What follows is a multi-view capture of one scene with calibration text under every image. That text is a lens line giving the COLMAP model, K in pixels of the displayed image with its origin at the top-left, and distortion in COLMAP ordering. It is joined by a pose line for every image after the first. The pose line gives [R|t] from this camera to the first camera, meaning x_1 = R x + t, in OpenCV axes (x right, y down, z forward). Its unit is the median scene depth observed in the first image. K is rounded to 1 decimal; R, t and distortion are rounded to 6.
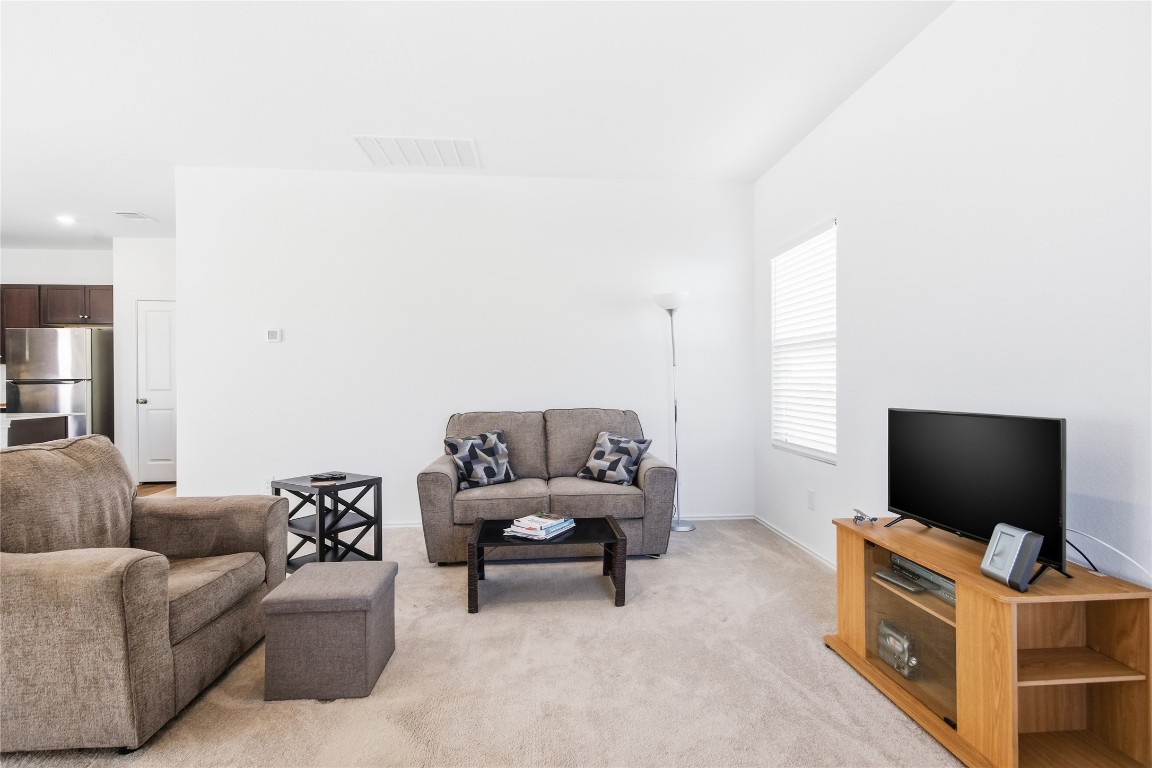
lens RADIAL K [[545.9, 0, 576.0], [0, 545.9, 384.0], [0, 0, 1]] dist [0.001944, 0.000138]
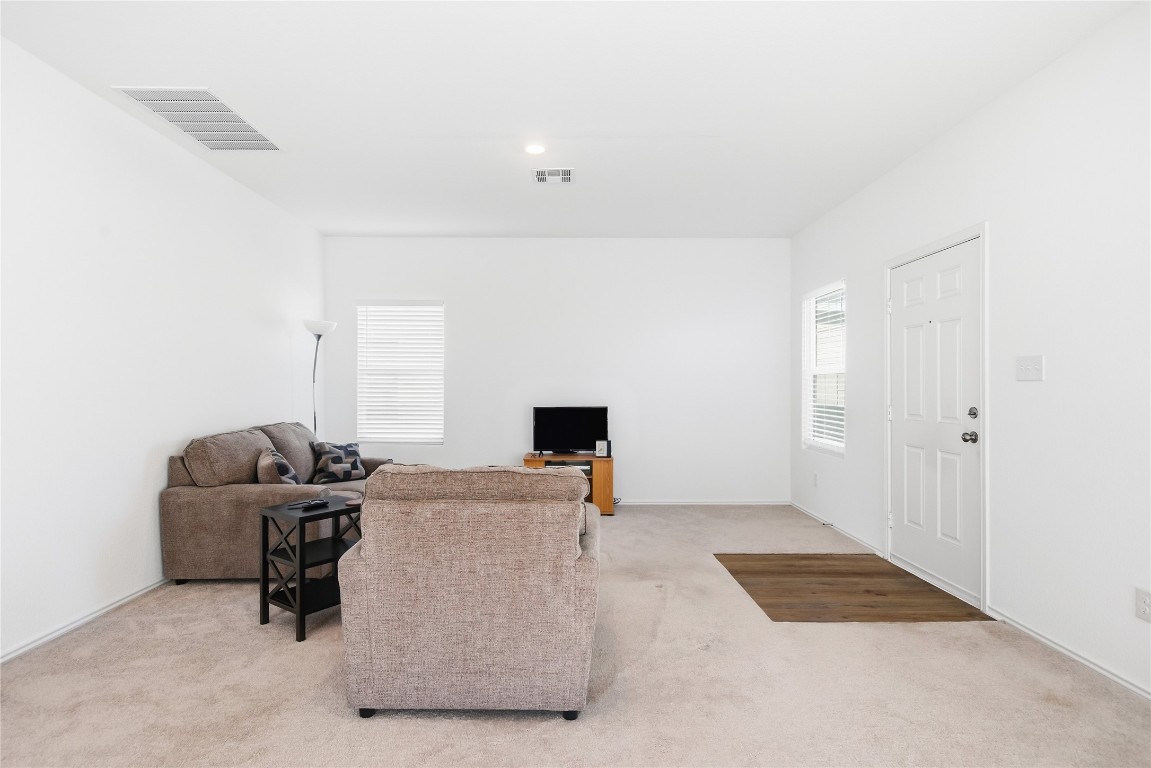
lens RADIAL K [[588.6, 0, 575.5], [0, 588.6, 384.0], [0, 0, 1]] dist [0.017470, -0.011839]
pose [[0.076203, 0.008927, 0.997052, -1.208473], [0.003658, 0.999951, -0.009233, -0.019538], [-0.997086, 0.004350, 0.076166, 0.403443]]
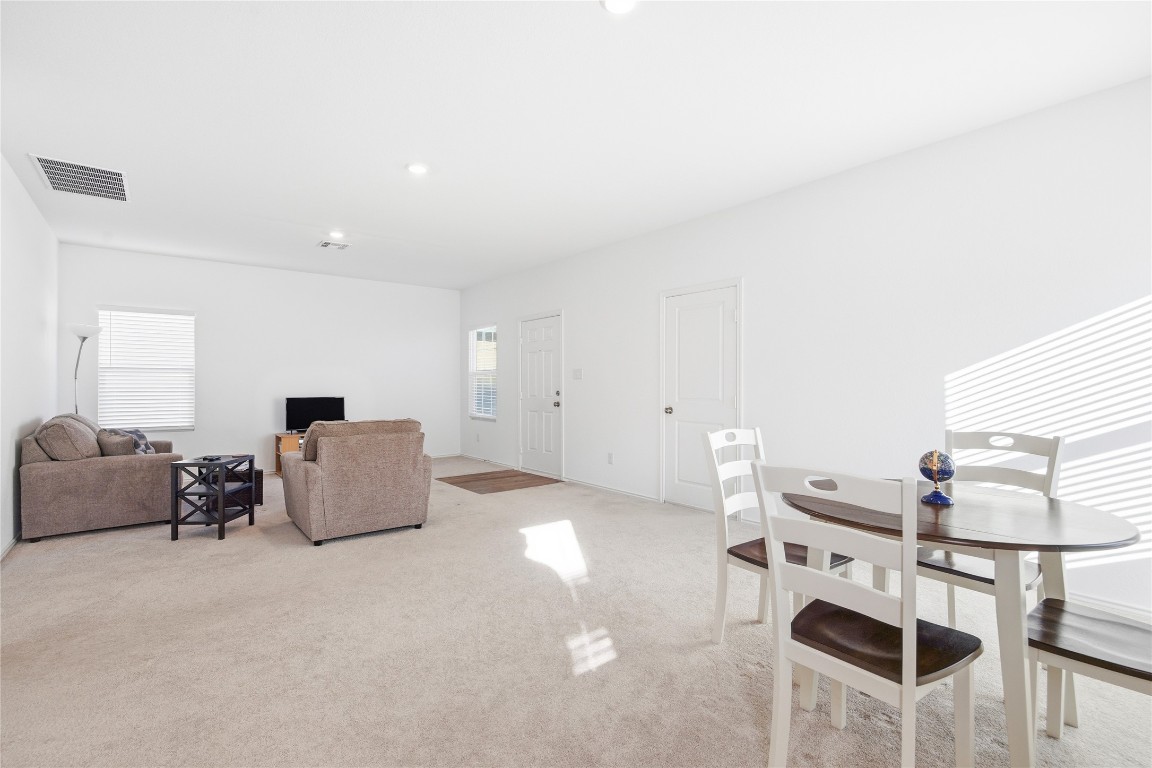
lens RADIAL K [[578.1, 0, 572.1], [0, 578.1, 403.5], [0, 0, 1]] dist [0.003096, -0.000745]
pose [[-0.546644, -0.021310, 0.837094, -1.921334], [0.009237, 0.999462, 0.031475, -0.008827], [-0.837314, 0.024938, -0.546153, 0.891771]]
